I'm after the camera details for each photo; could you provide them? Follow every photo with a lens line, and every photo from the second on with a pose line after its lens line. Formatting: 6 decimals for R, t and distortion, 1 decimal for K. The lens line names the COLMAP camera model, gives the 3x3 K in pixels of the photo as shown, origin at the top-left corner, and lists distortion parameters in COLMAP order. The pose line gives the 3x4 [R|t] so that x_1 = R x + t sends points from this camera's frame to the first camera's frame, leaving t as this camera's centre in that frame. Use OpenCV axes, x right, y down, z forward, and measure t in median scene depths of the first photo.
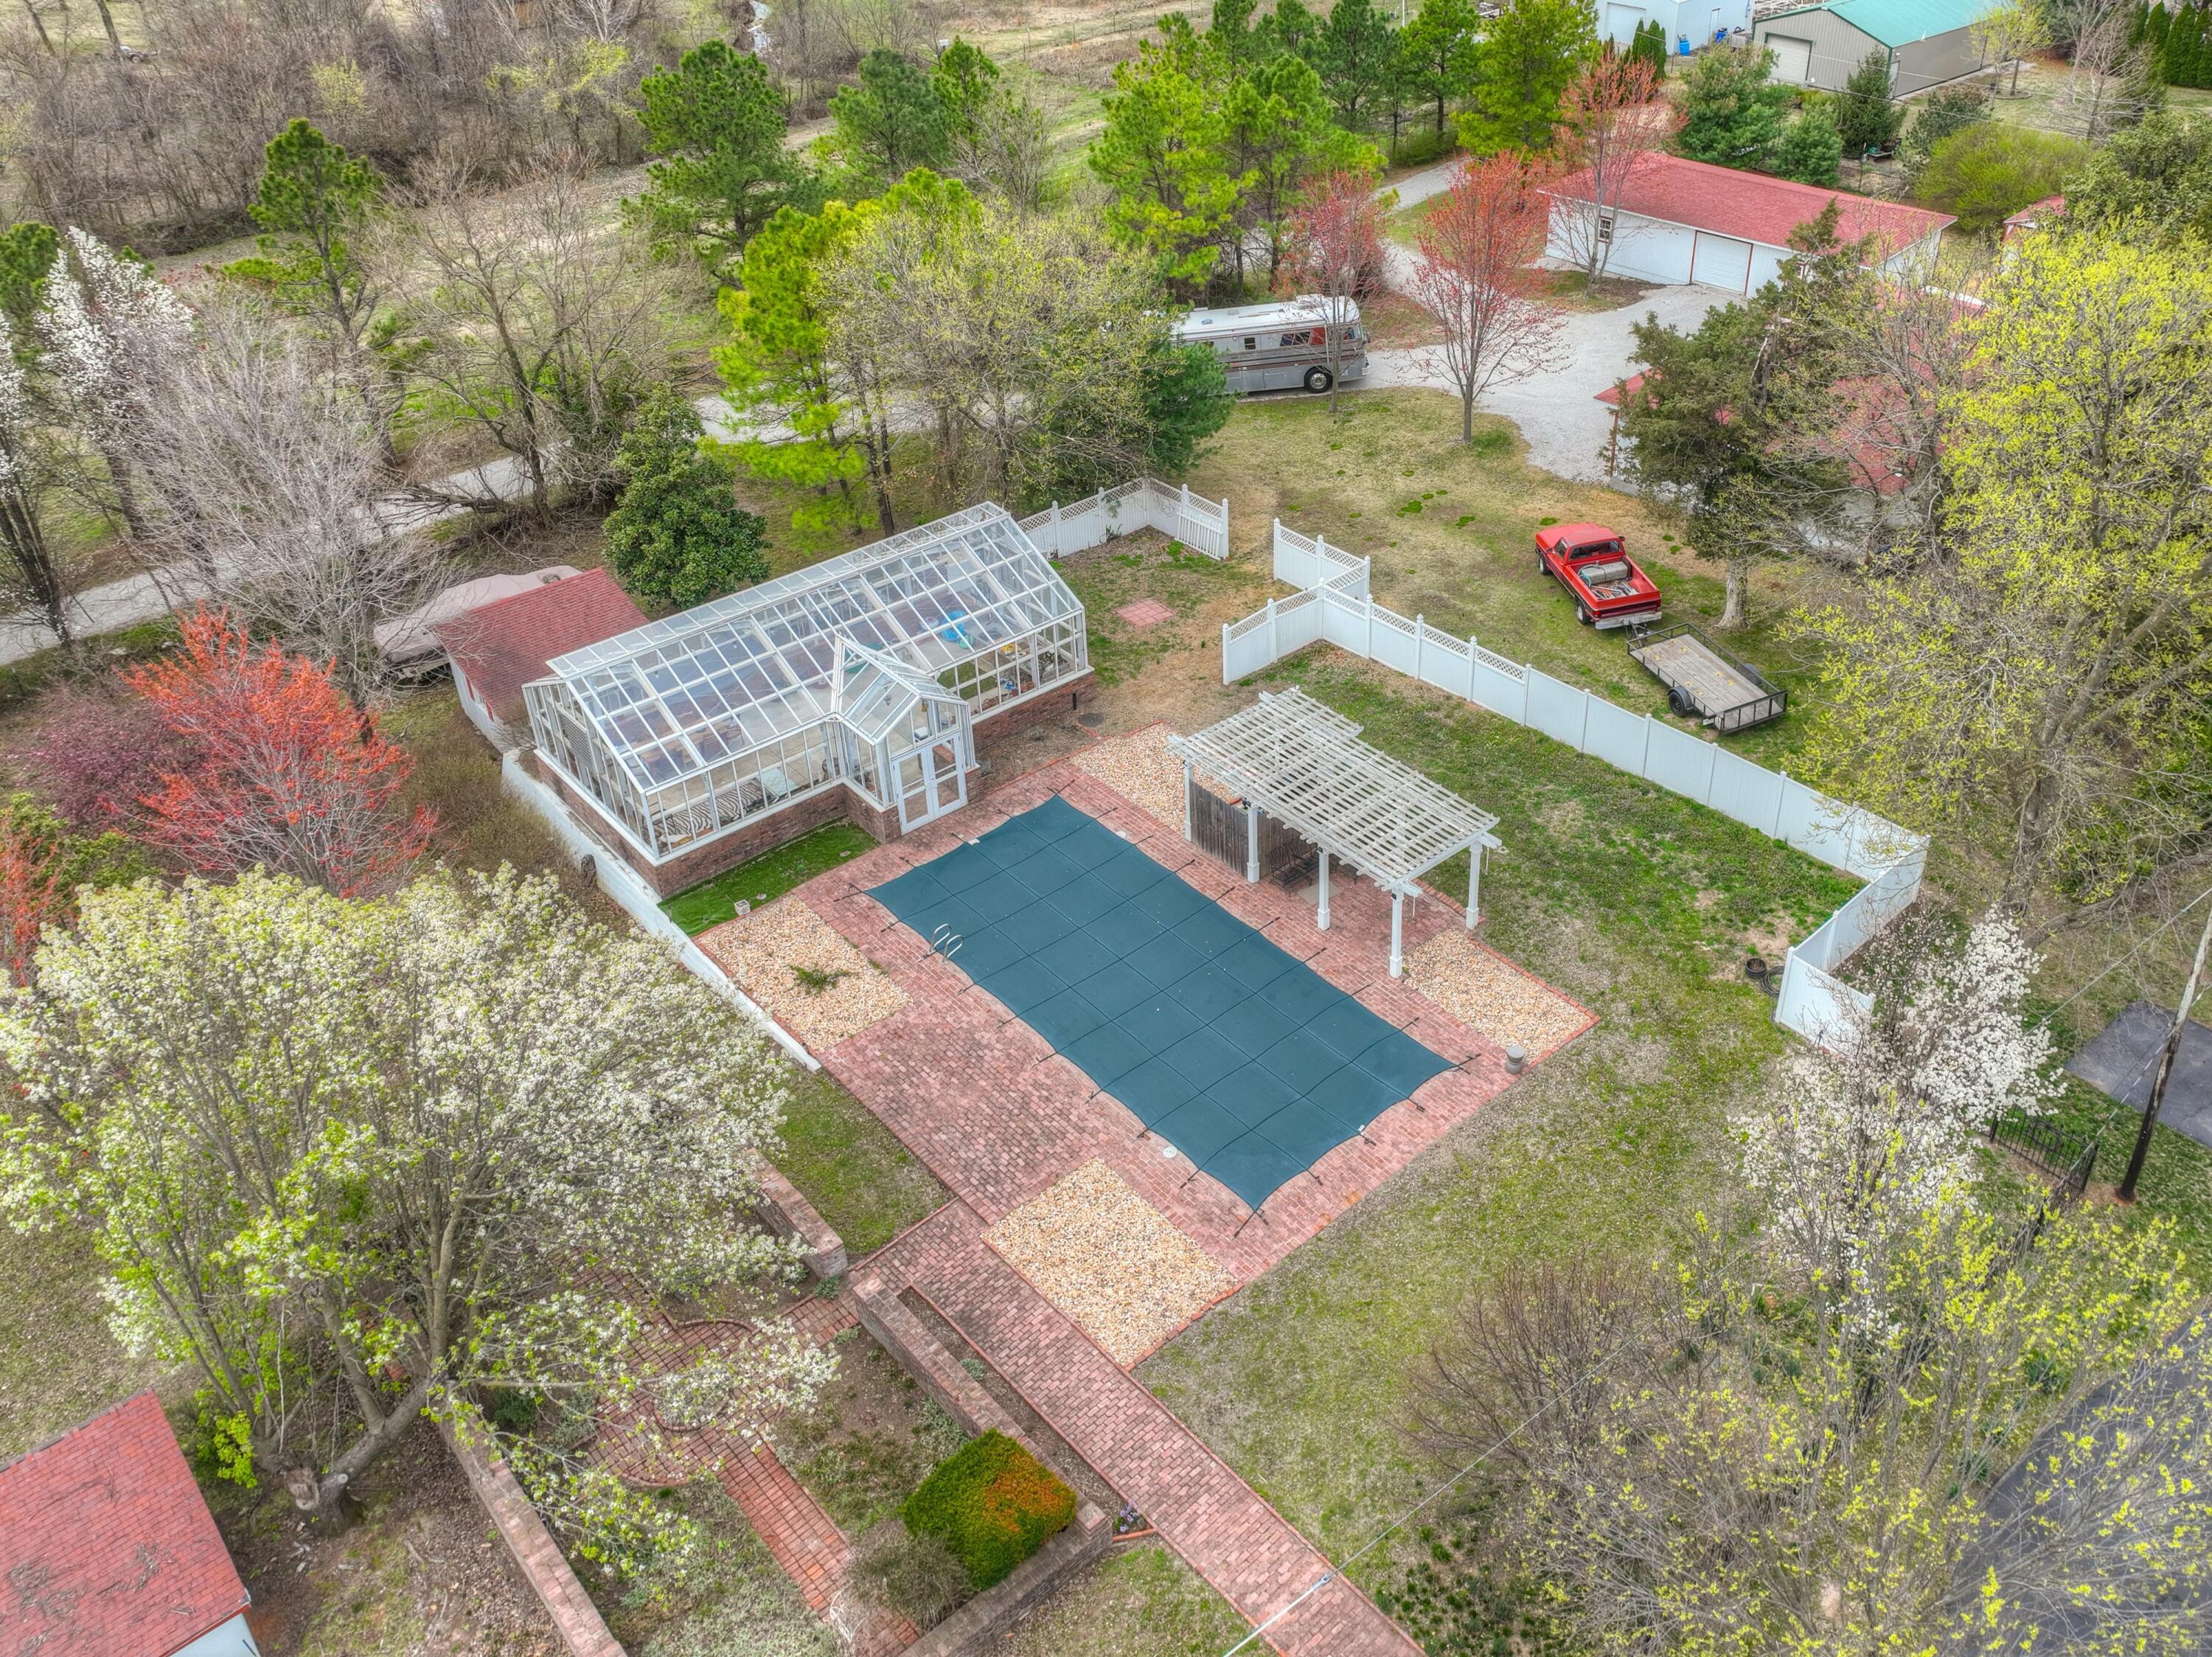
lens RADIAL K [[1809.2, 0, 1297.5], [0, 1809.2, 681.6], [0, 0, 1]] dist [0.001844, 0.006244]
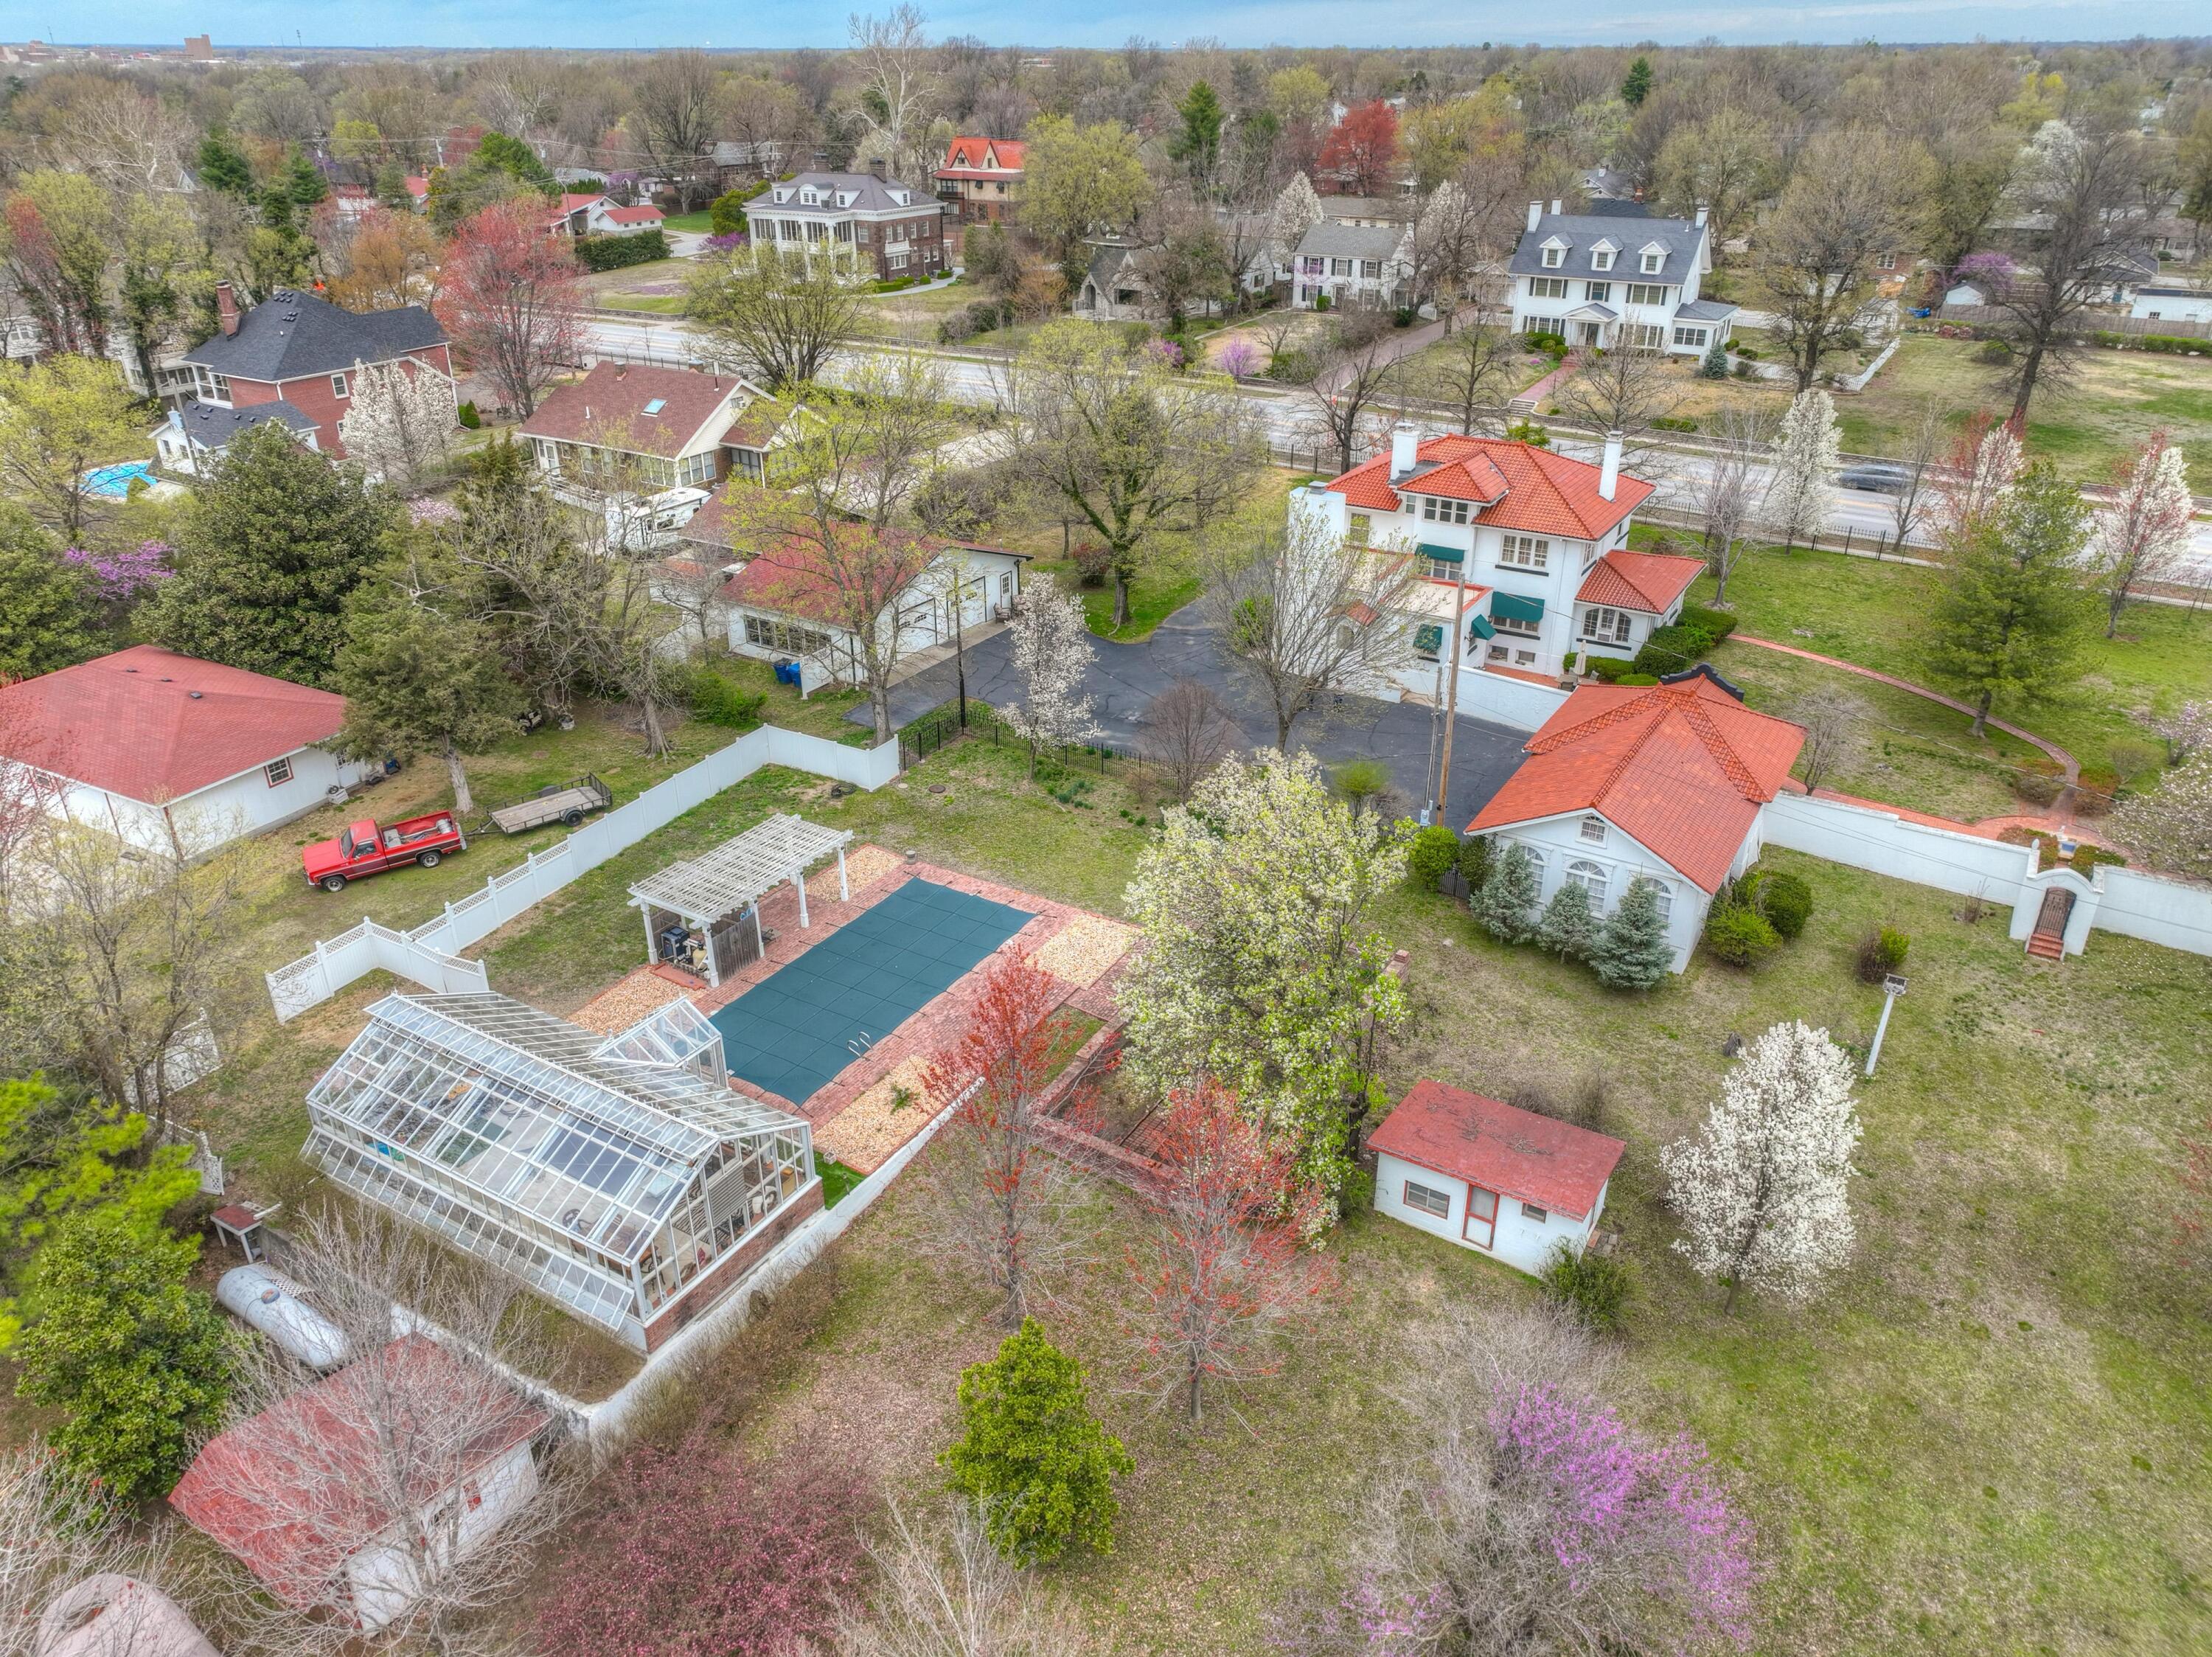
lens RADIAL K [[1555.5, 0, 1107.1], [0, 1555.5, 821.1], [0, 0, 1]] dist [-0.006600, 0.025514]
pose [[-0.264796, -0.438702, 0.858734, -1.103696], [0.505742, 0.695039, 0.511024, -0.456950], [-0.821041, 0.569615, 0.037826, 0.631243]]
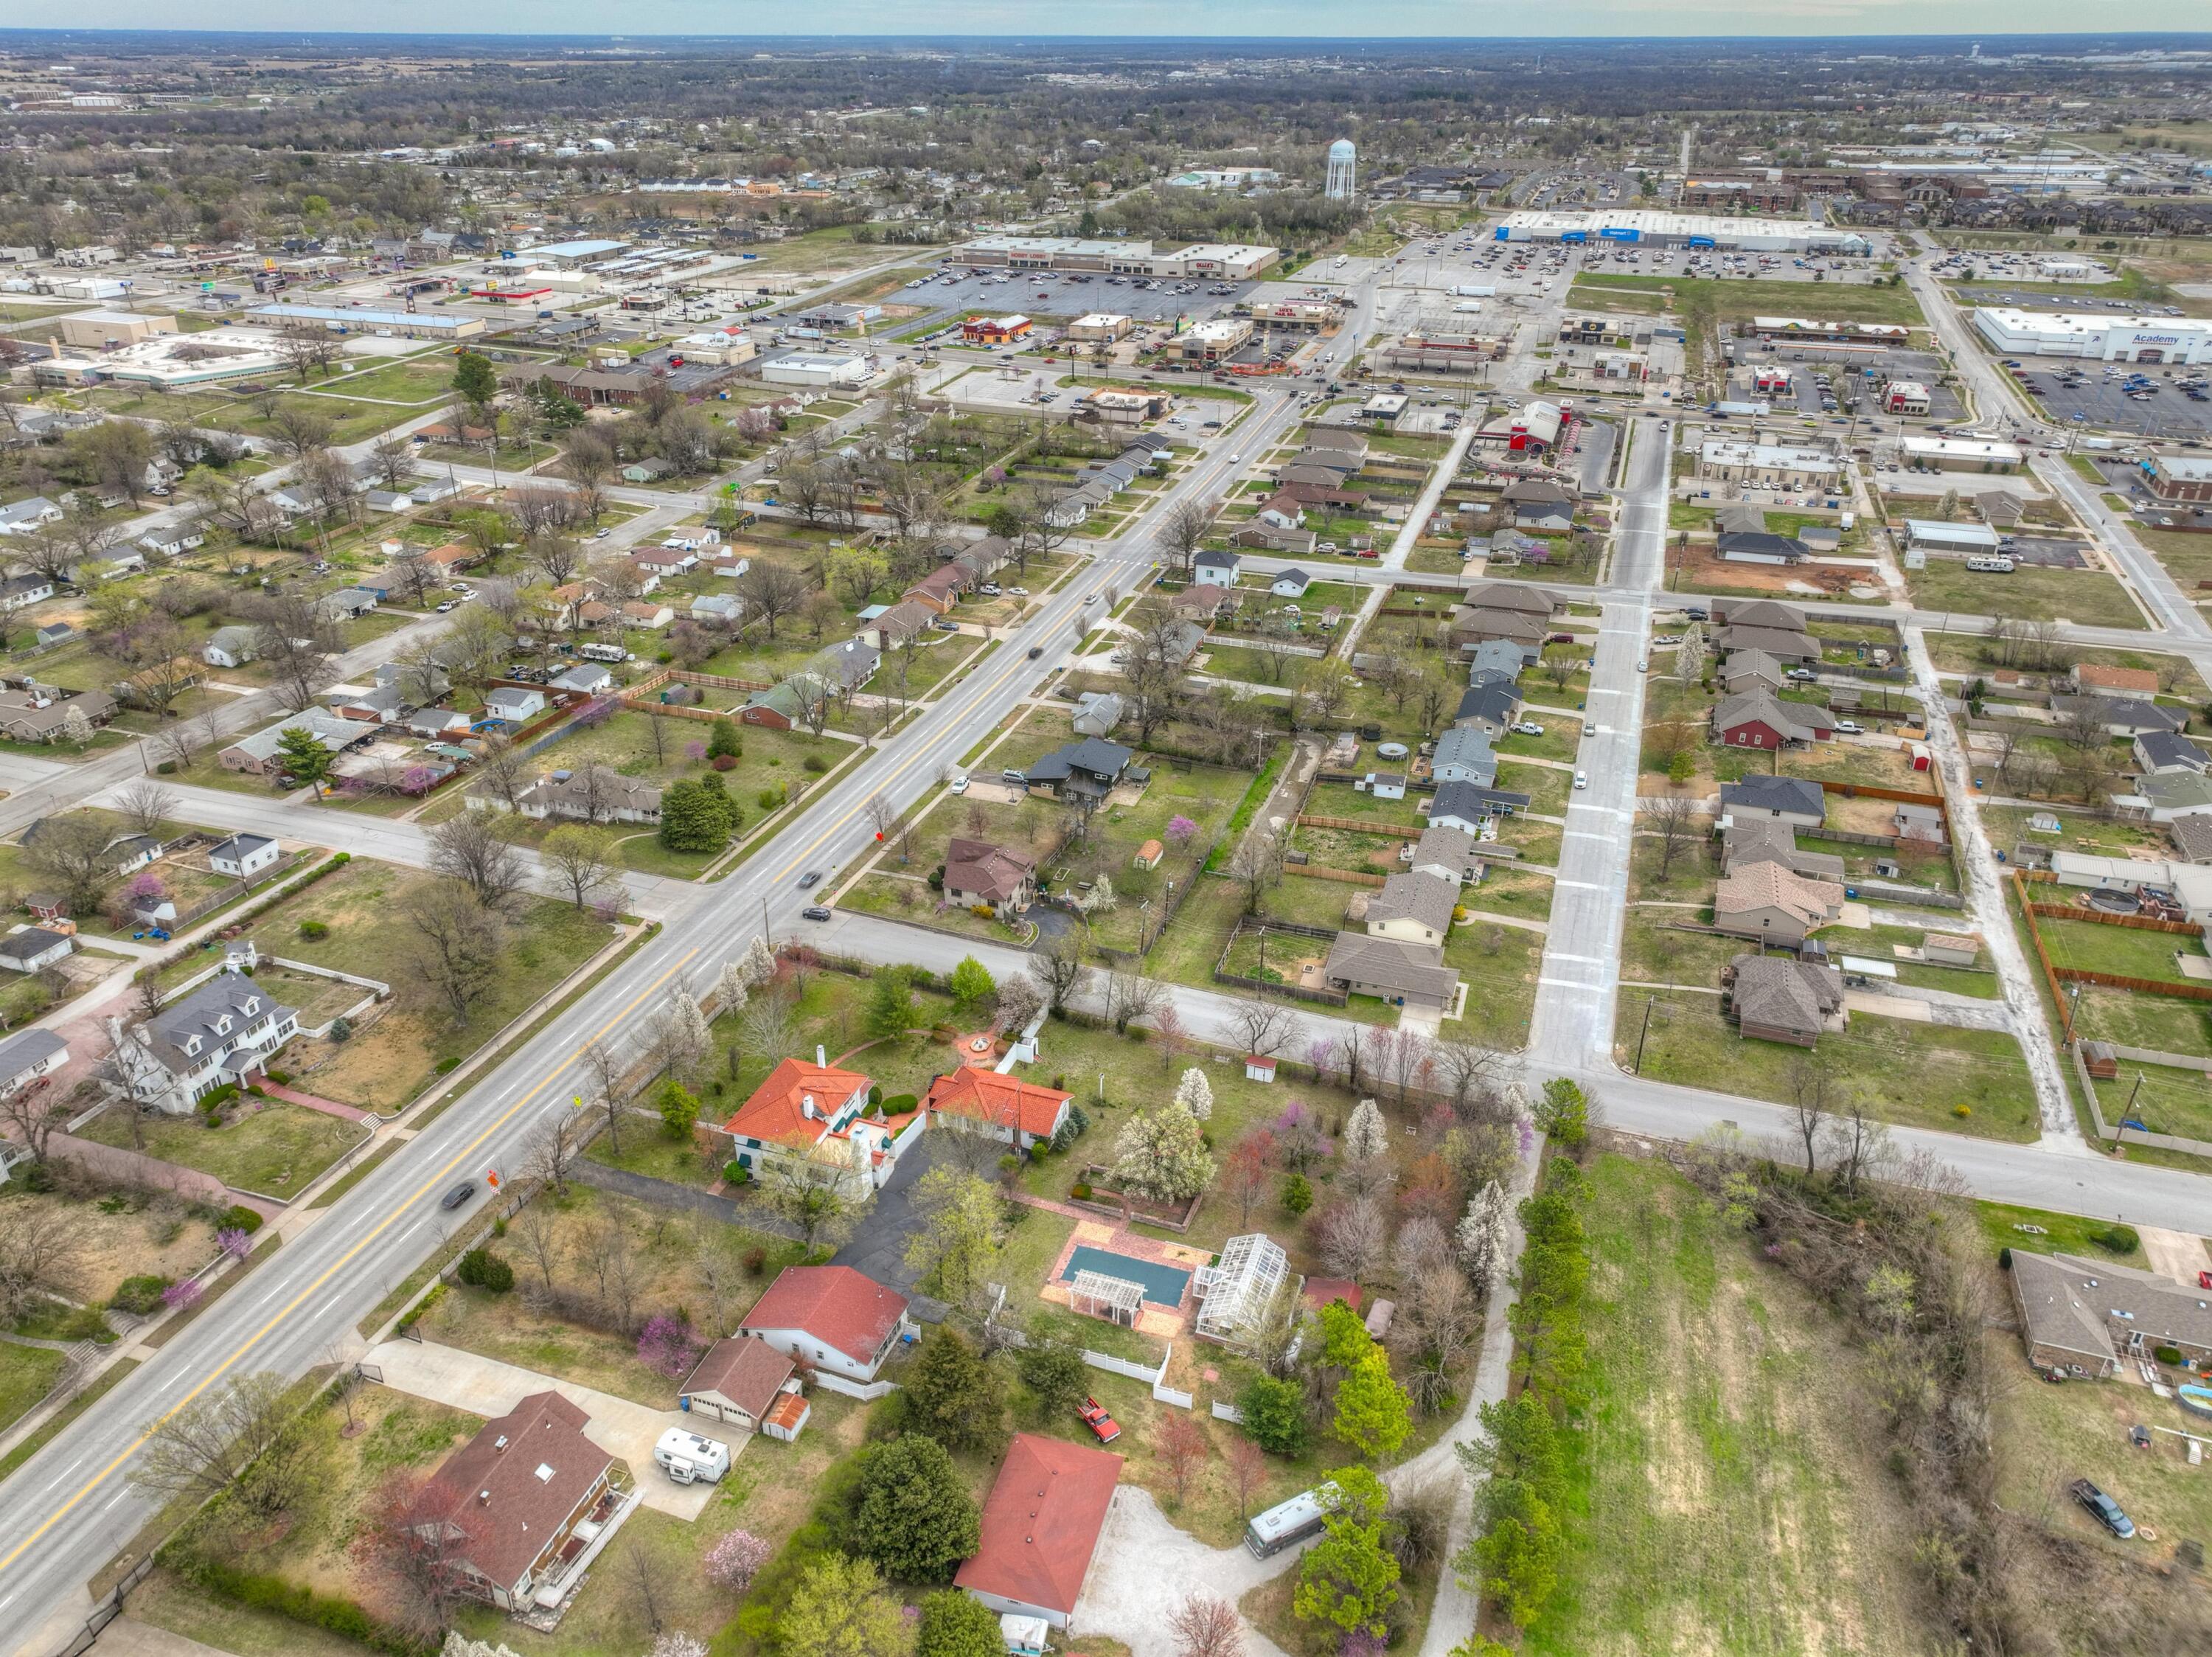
lens RADIAL K [[1552.1, 0, 1106.4], [0, 1552.1, 825.3], [0, 0, 1]] dist [-0.001188, 0.016874]
pose [[-0.888717, 0.198646, -0.413184, 1.319625], [-0.250689, 0.544015, 0.800751, -3.494292], [0.383845, 0.815222, -0.433677, 1.631535]]
